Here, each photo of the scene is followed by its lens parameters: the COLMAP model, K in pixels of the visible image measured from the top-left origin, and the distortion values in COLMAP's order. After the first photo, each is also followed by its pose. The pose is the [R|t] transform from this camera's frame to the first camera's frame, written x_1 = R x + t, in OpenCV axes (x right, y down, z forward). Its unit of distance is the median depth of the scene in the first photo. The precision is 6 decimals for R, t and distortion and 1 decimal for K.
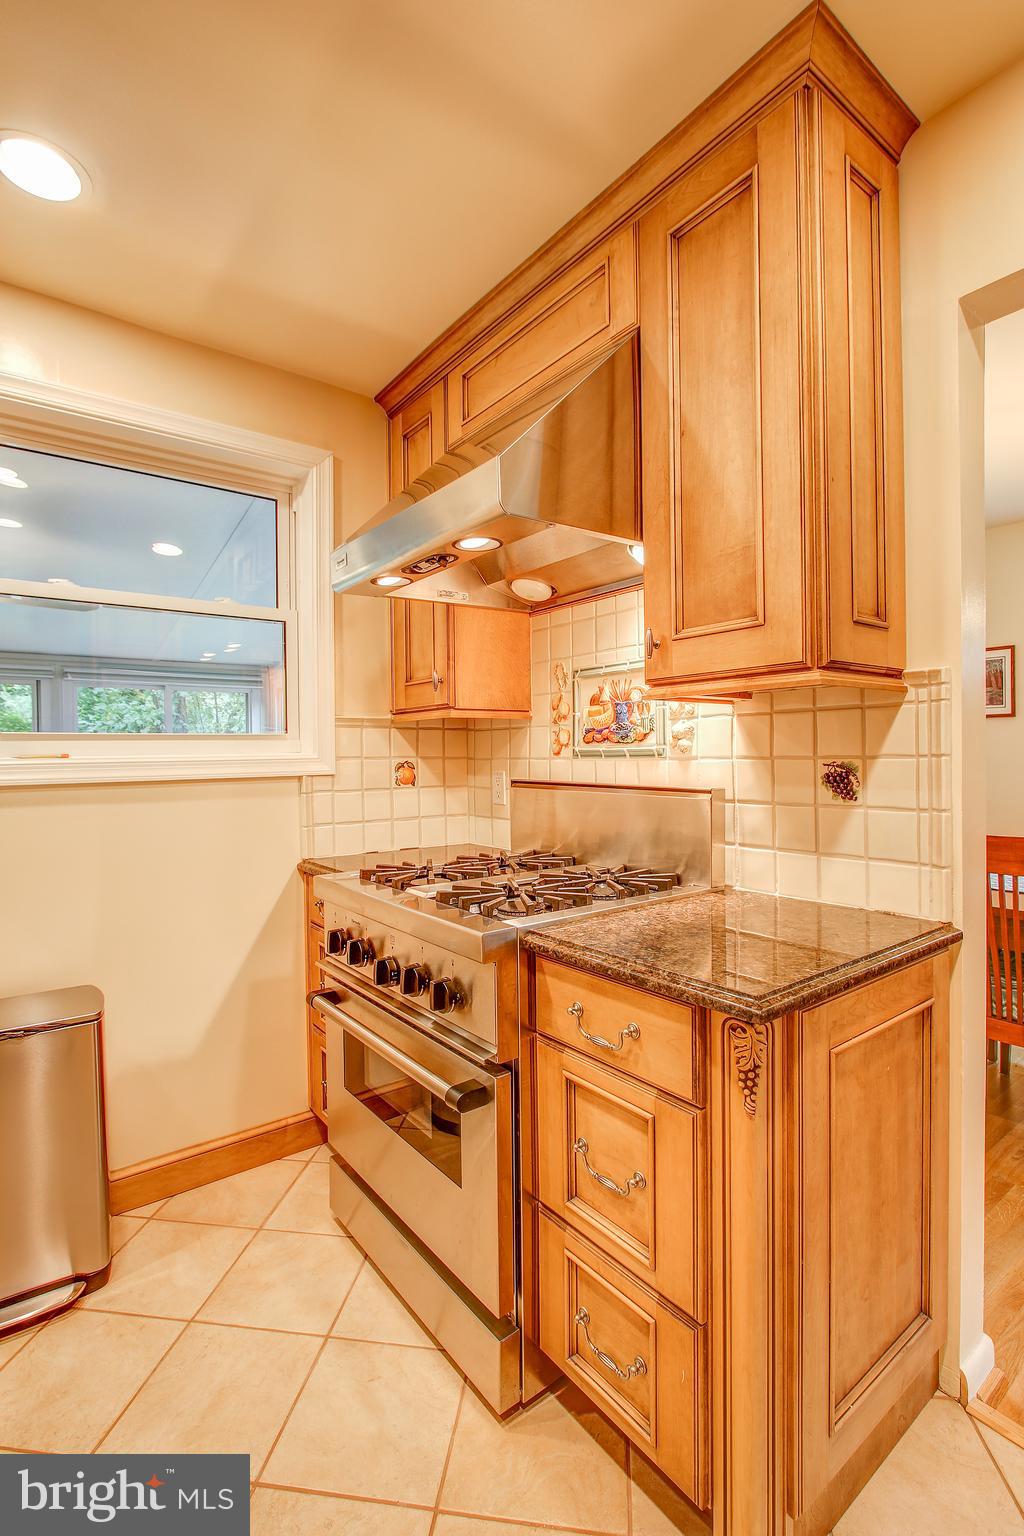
lens RADIAL K [[720.8, 0, 553.6], [0, 720.8, 761.5], [0, 0, 1]] dist [-0.020389, 0.003903]
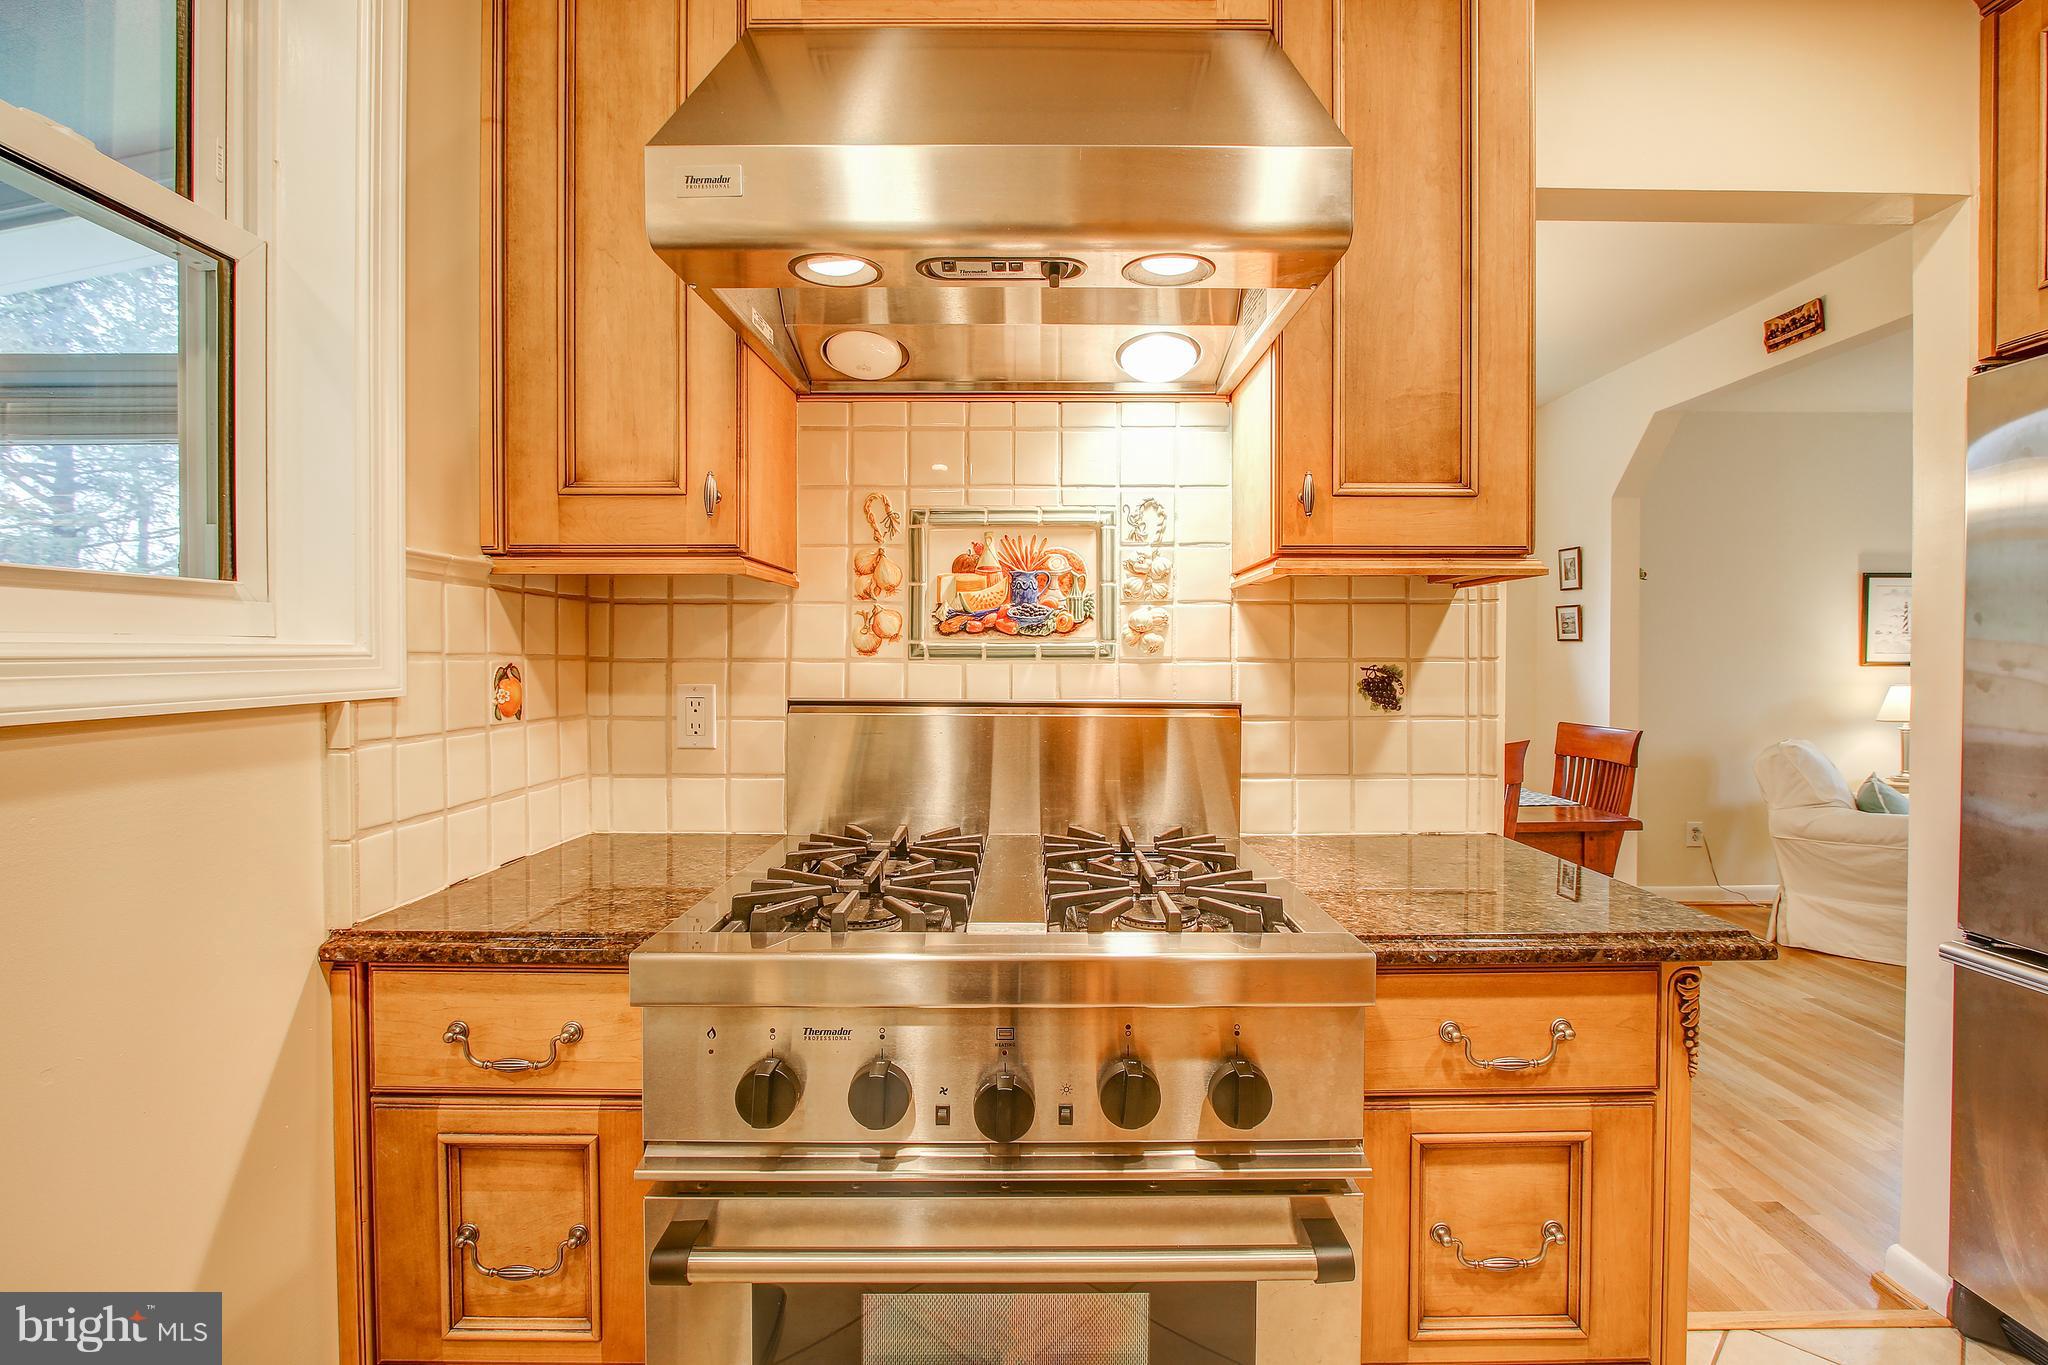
lens RADIAL K [[961.0, 0, 1028.9], [0, 961.0, 668.6], [0, 0, 1]] dist [-0.020389, 0.003903]
pose [[0.620054, 0.000020, 0.784559, -0.557971], [0.000550, 1.000000, -0.000460, 0.003489], [-0.784559, 0.000716, 0.620054, 0.464807]]
